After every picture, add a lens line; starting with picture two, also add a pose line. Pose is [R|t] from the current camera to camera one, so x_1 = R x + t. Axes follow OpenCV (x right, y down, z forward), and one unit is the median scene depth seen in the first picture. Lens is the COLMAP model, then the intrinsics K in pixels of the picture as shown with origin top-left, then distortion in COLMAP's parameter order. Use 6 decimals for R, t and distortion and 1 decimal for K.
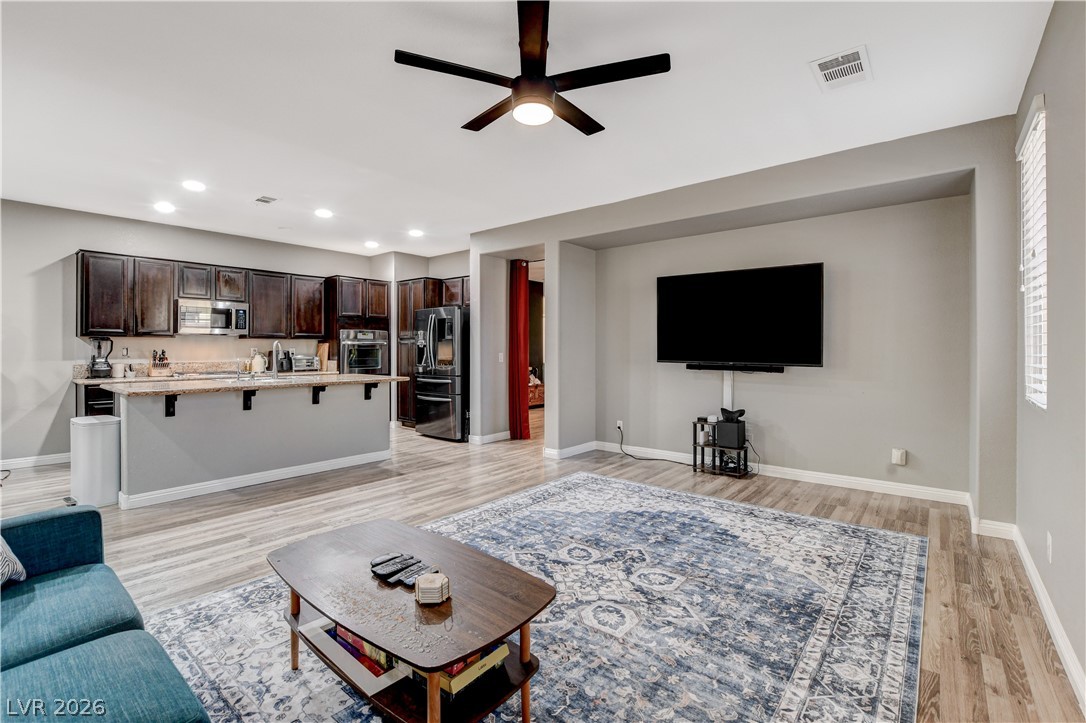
lens RADIAL K [[484.5, 0, 541.3], [0, 484.5, 350.3], [0, 0, 1]] dist [-0.010196, 0.000402]
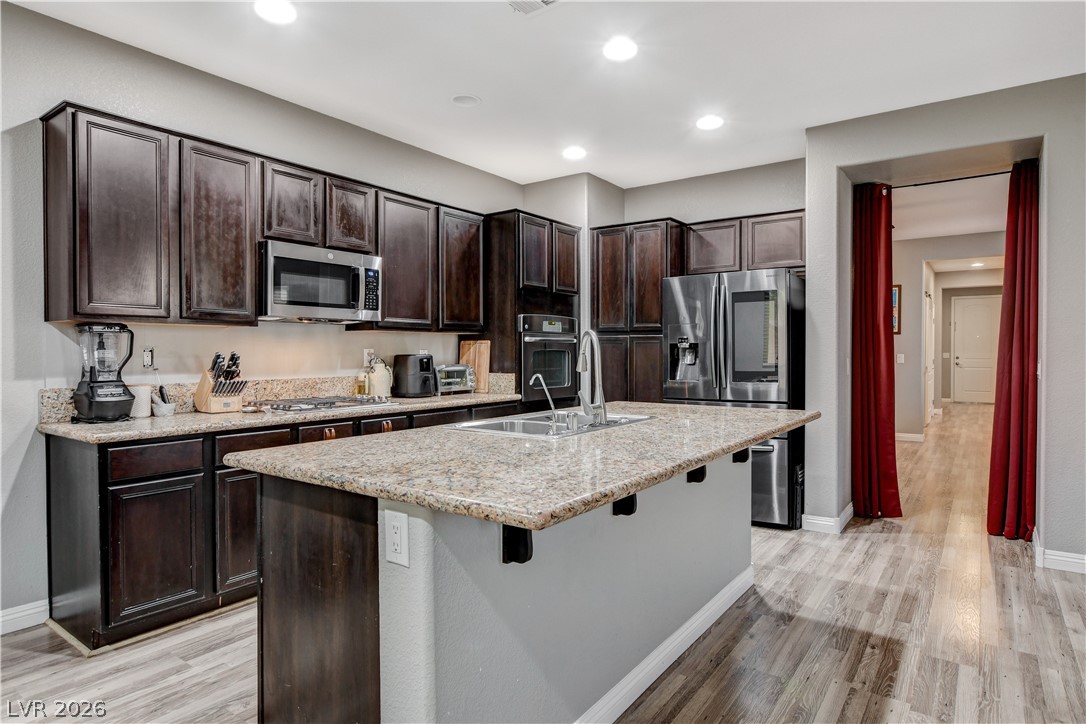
lens RADIAL K [[603.6, 0, 546.0], [0, 603.6, 355.5], [0, 0, 1]] dist [-0.035634, -0.000788]
pose [[0.997780, -0.003447, 0.066510, -0.909499], [0.003179, 0.999986, 0.004141, -0.000509], [-0.066524, -0.003920, 0.997777, 0.731604]]
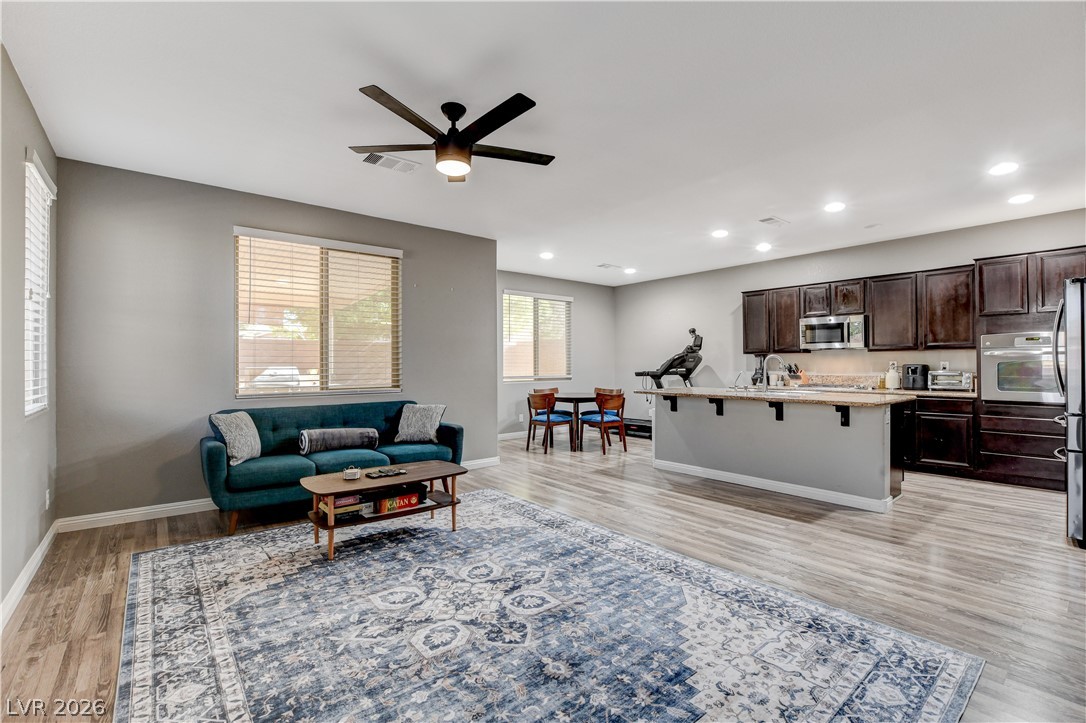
lens RADIAL K [[484.5, 0, 550.1], [0, 484.5, 361.5], [0, 0, 1]] dist [-0.010196, 0.000402]
pose [[-0.188291, -0.007093, -0.982088, 0.828755], [0.004397, 0.999958, -0.008065, -0.000552], [0.982103, -0.005837, -0.188252, 1.080268]]
